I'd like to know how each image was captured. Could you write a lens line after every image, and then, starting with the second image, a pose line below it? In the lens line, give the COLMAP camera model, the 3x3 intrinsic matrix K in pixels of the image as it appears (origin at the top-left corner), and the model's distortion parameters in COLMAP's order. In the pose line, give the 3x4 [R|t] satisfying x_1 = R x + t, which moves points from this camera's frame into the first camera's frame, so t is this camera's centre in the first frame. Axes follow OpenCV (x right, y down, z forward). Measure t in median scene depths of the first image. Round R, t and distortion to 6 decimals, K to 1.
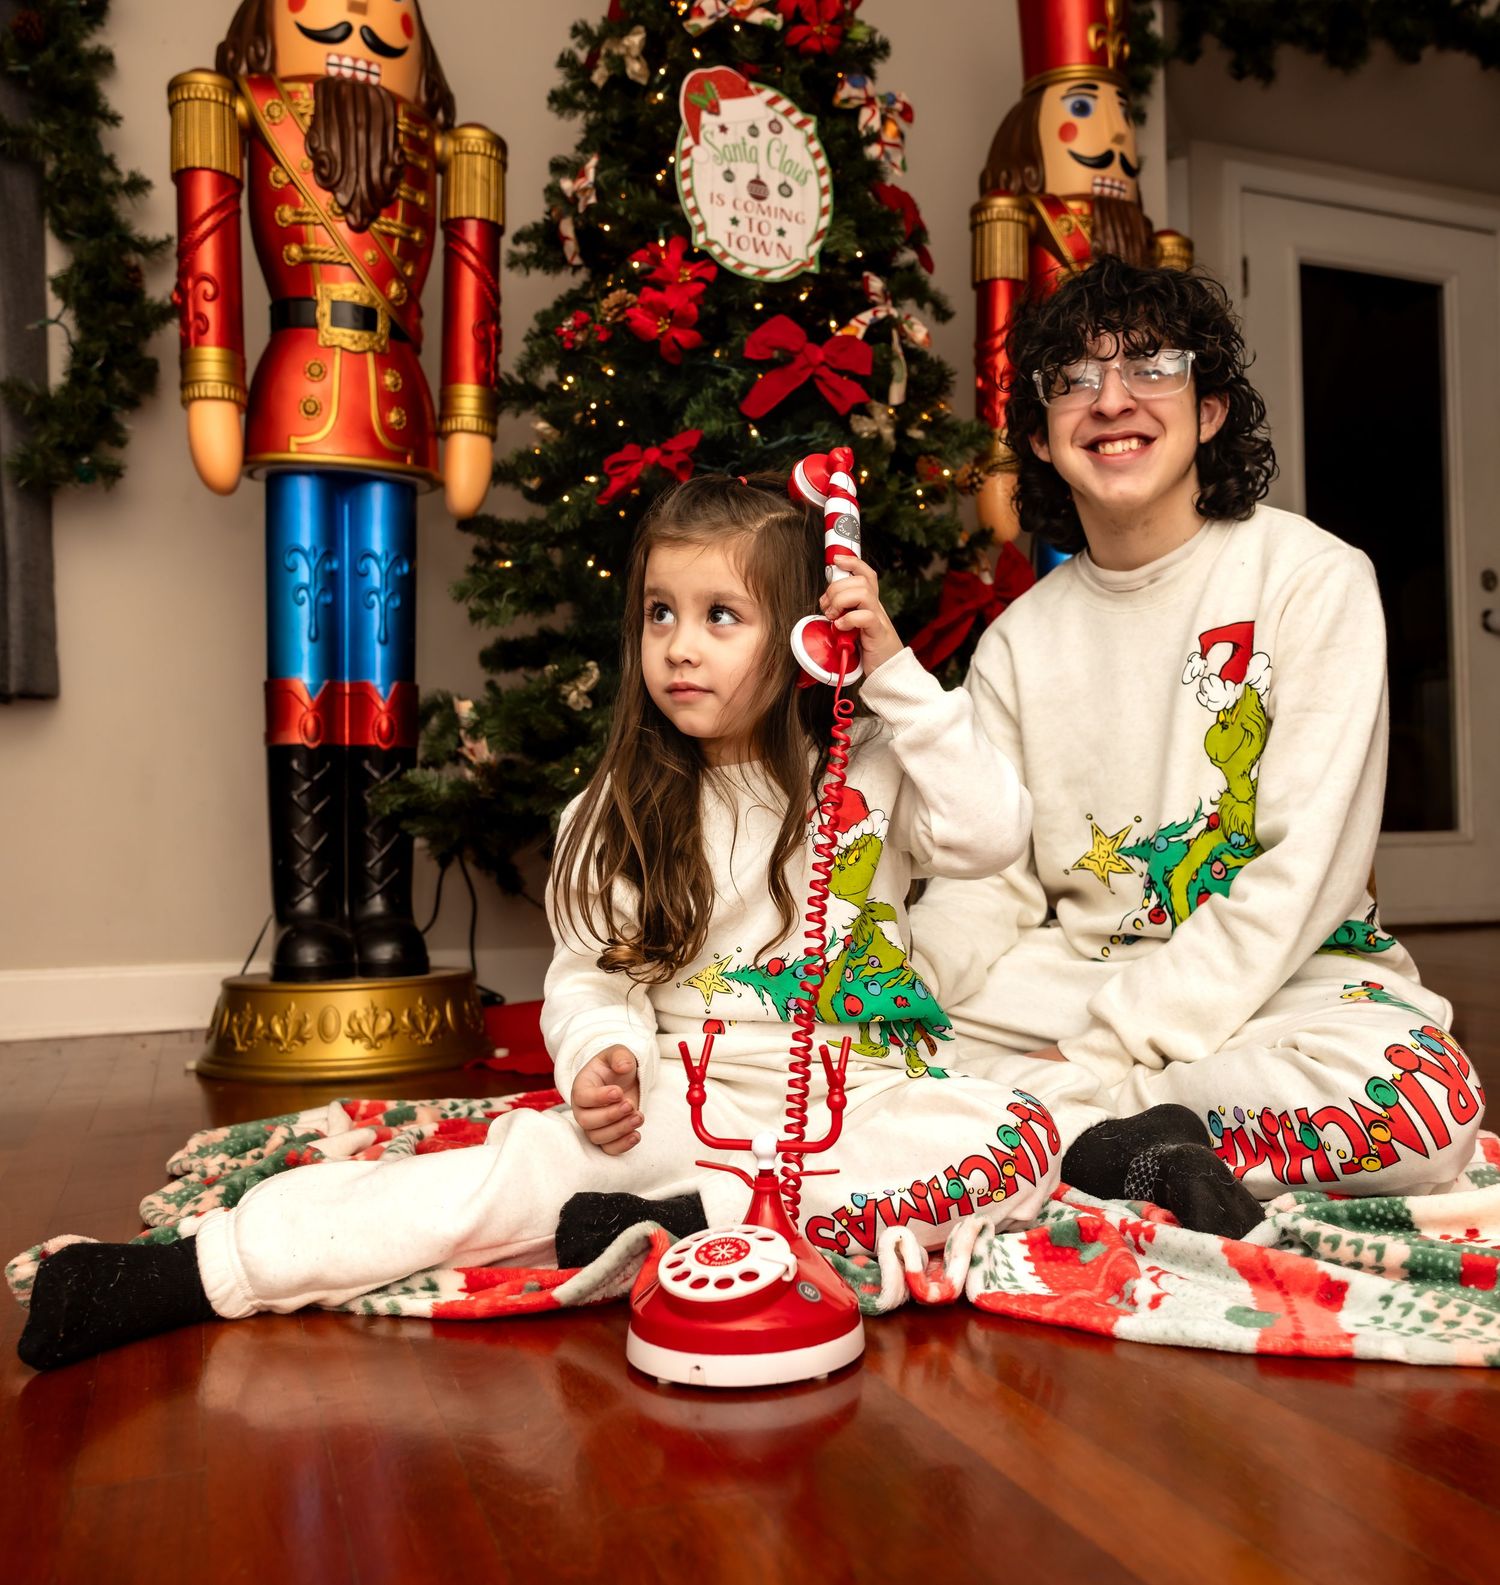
lens RADIAL K [[1606.6, 0, 869.9], [0, 1606.6, 782.6], [0, 0, 1]] dist [-0.000224, 0.000000]
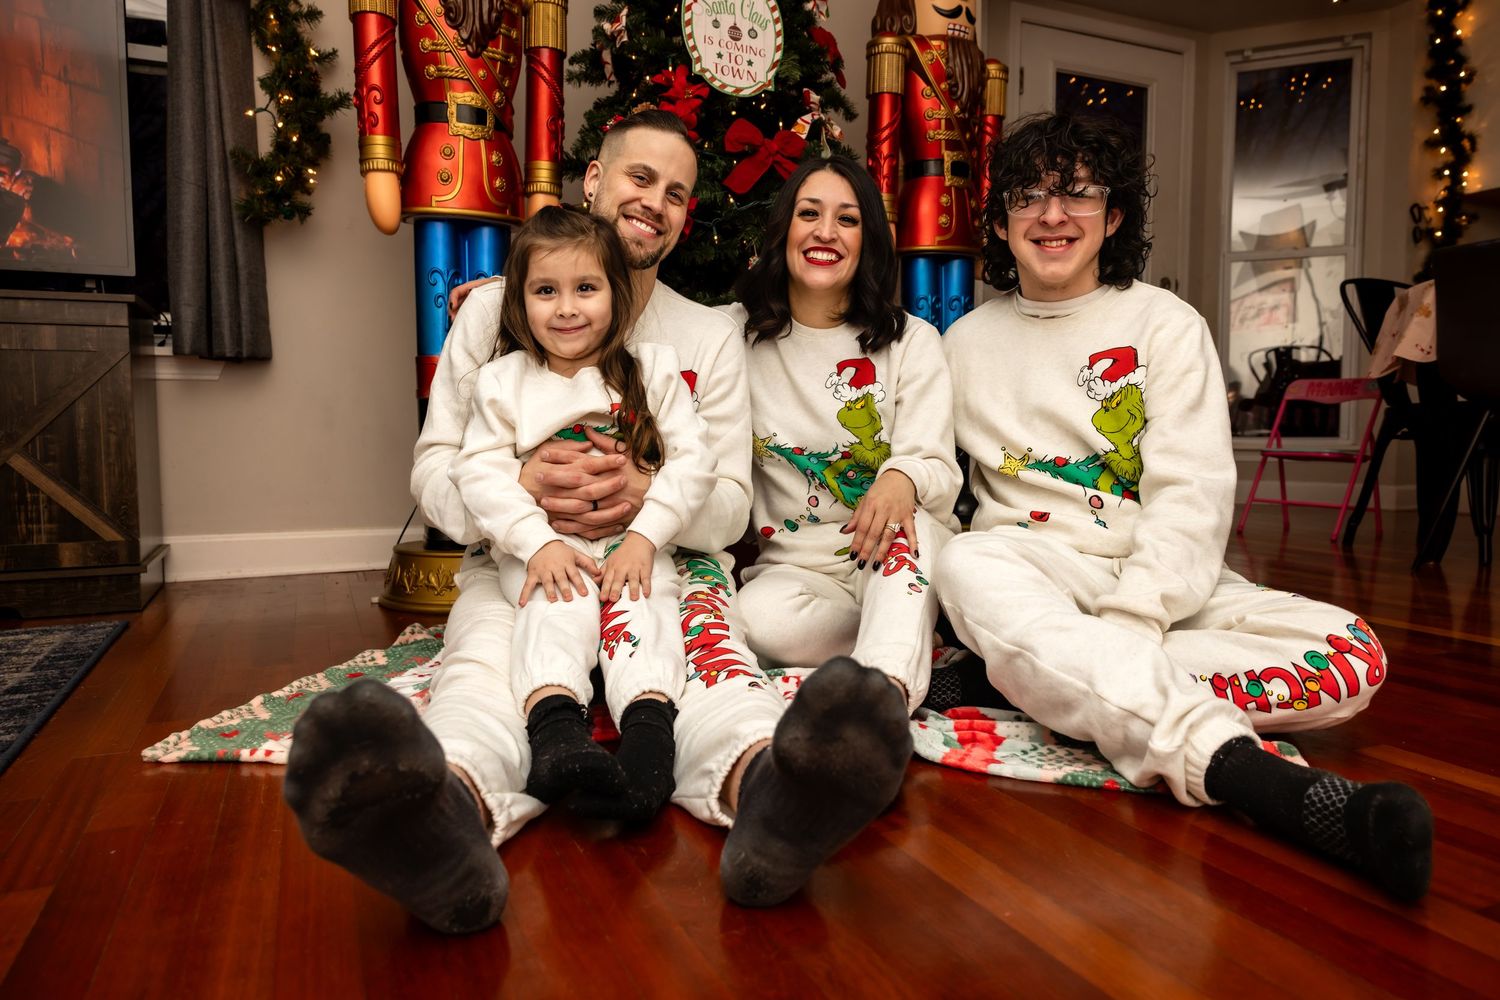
lens RADIAL K [[1014.0, 0, 751.6], [0, 1014.0, 495.6], [0, 0, 1]] dist [0.002511, 0.000431]
pose [[0.999730, 0.014835, 0.017890, -0.066809], [-0.016609, 0.994492, 0.103485, -0.035333], [-0.016256, -0.103754, 0.994470, 0.005431]]
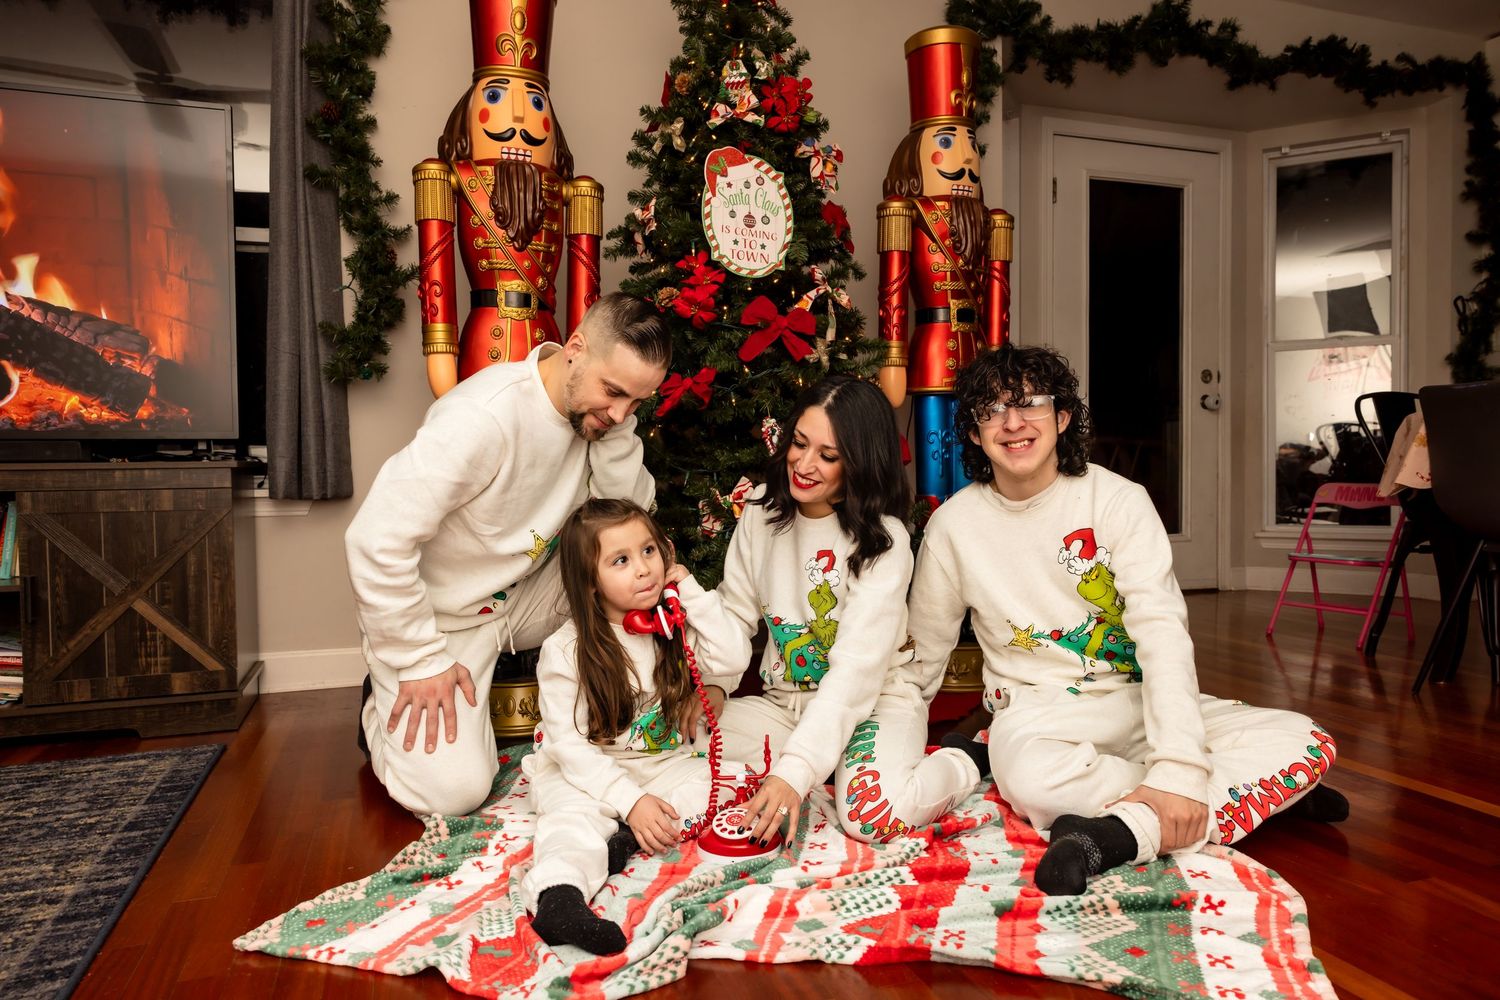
lens RADIAL K [[1014.0, 0, 747.0], [0, 1014.0, 494.5], [0, 0, 1]] dist [0.002511, 0.000431]
pose [[0.997296, 0.009933, -0.072821, 0.008936], [-0.005205, 0.997883, 0.064833, -0.147718], [0.073311, -0.064279, 0.995236, -0.090093]]
